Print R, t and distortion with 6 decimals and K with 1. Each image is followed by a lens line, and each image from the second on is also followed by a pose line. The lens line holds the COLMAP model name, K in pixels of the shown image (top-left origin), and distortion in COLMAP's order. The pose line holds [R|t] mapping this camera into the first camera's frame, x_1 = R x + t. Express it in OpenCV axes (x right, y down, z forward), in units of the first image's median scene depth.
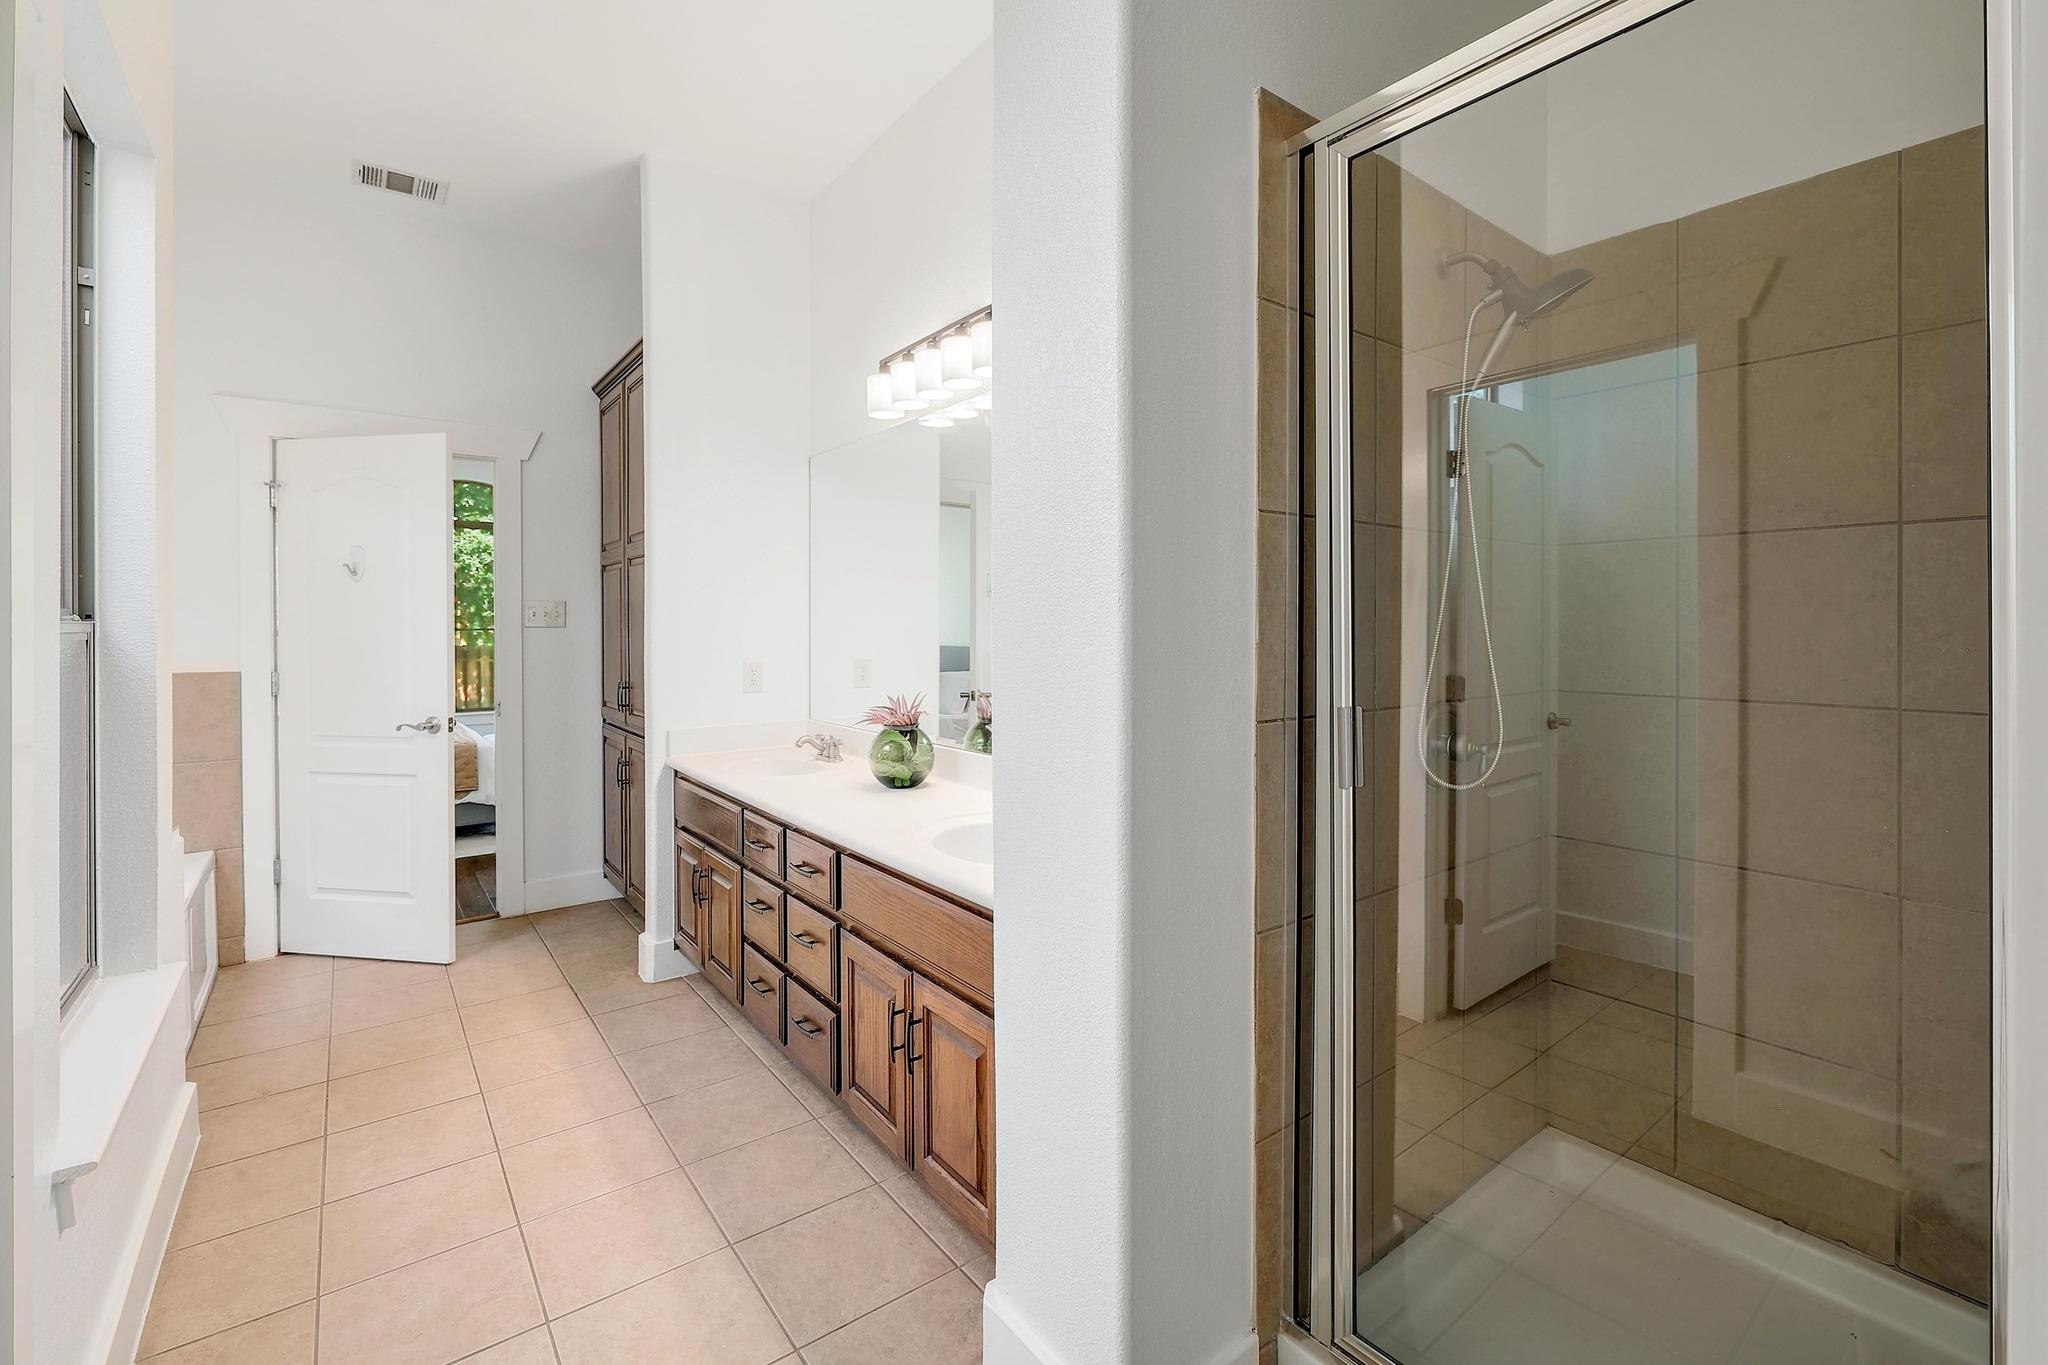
lens RADIAL K [[884.3, 0, 1023.5], [0, 884.3, 624.3], [0, 0, 1]] dist [-0.003933, -0.000136]
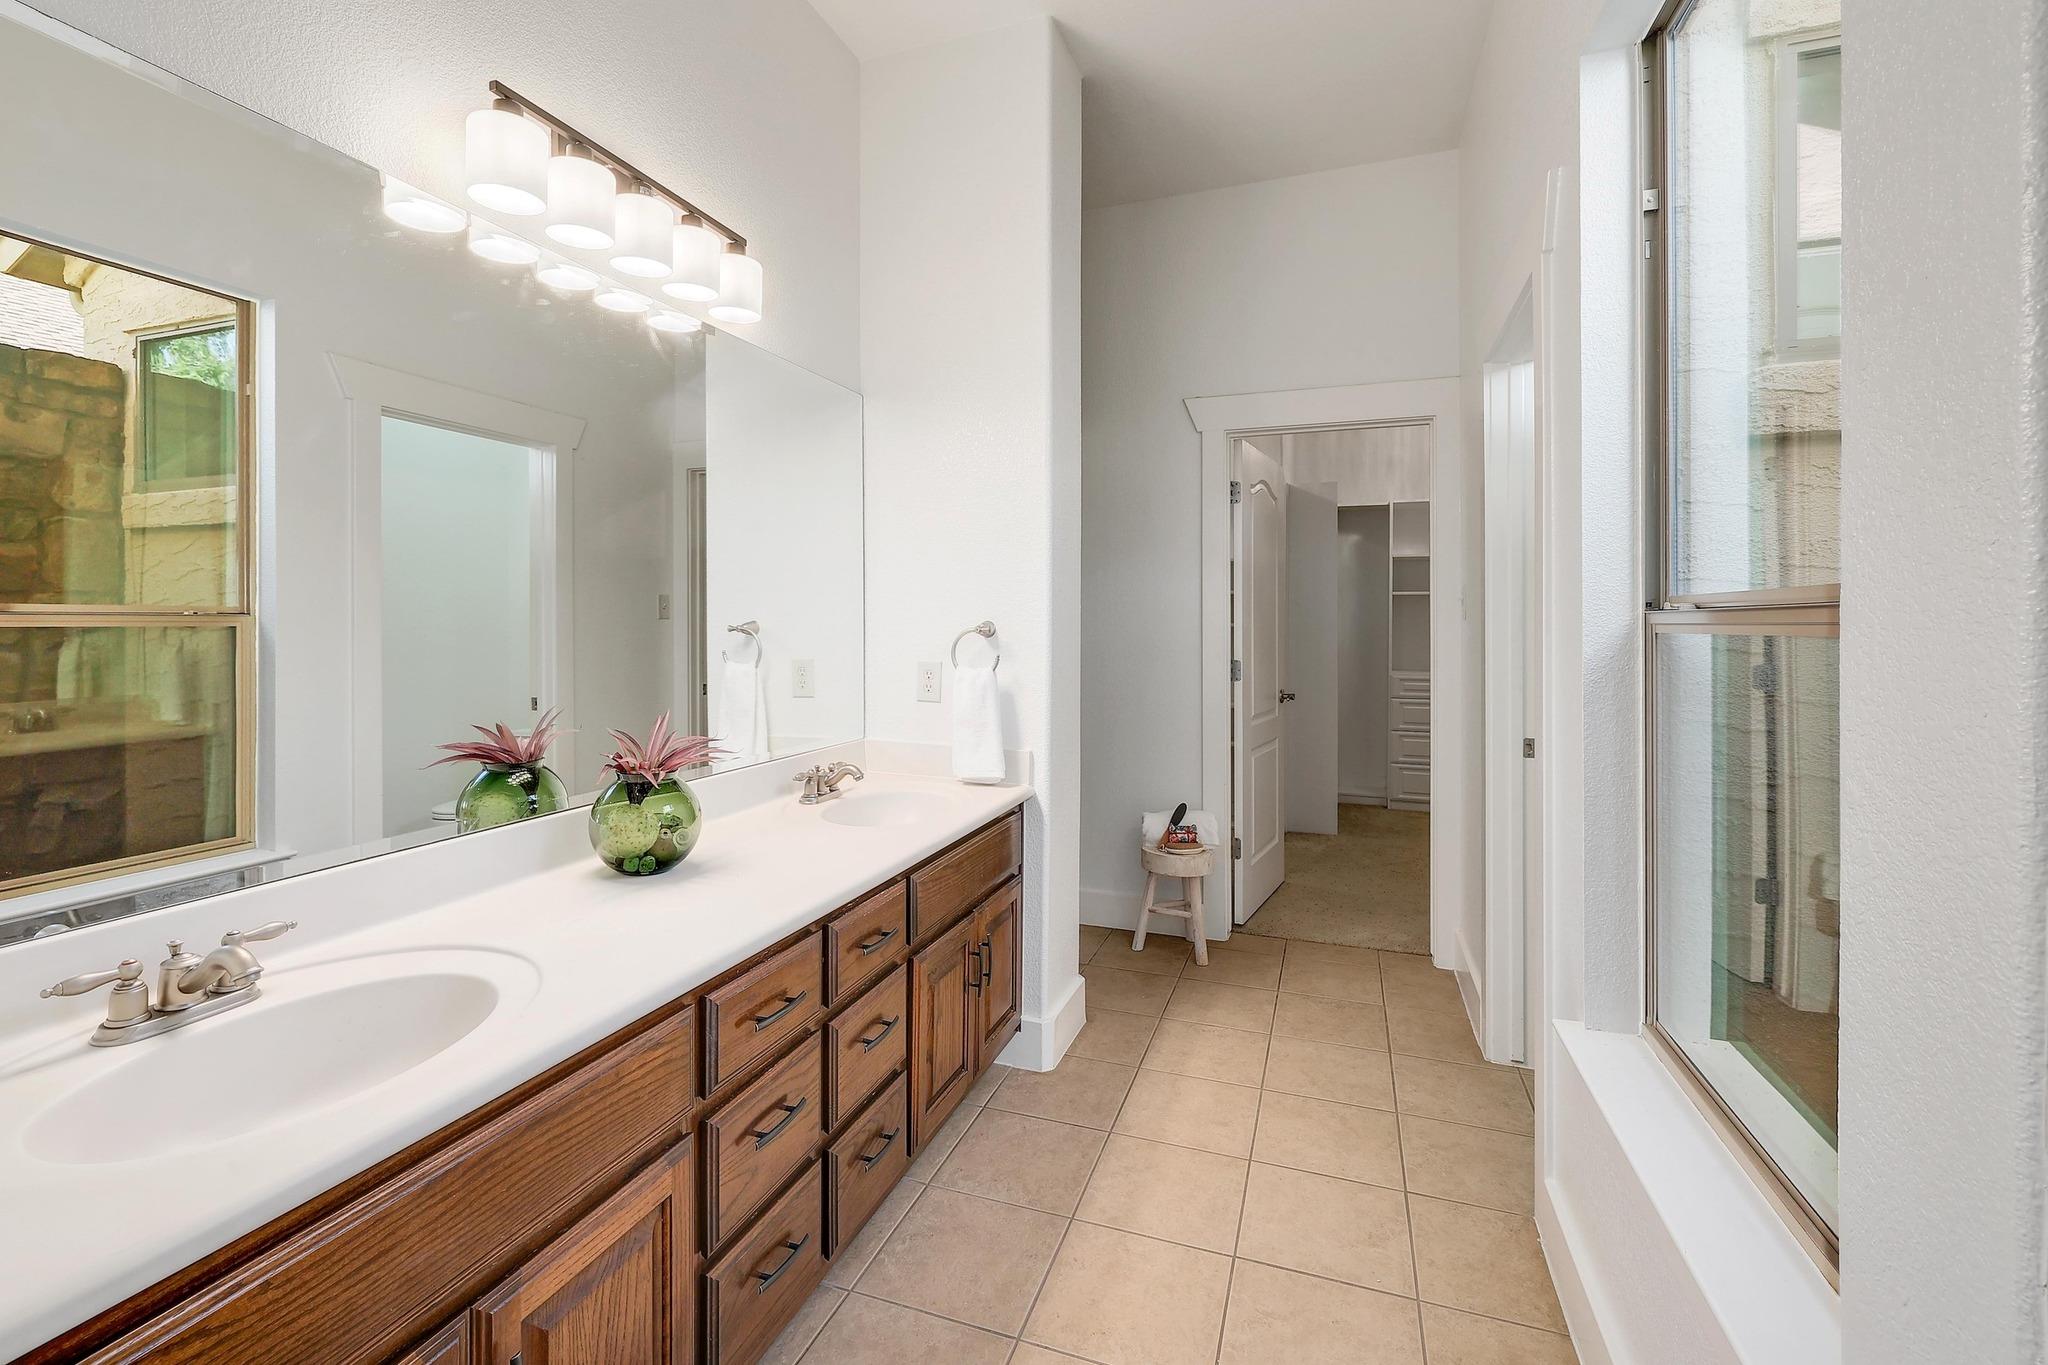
lens RADIAL K [[884.3, 0, 1023.5], [0, 884.3, 624.3], [0, 0, 1]] dist [-0.003933, -0.000136]
pose [[-0.545283, 0.001952, 0.838250, -1.177651], [-0.002603, 0.999989, -0.004022, 0.013739], [-0.838248, -0.004375, -0.545272, 1.627769]]
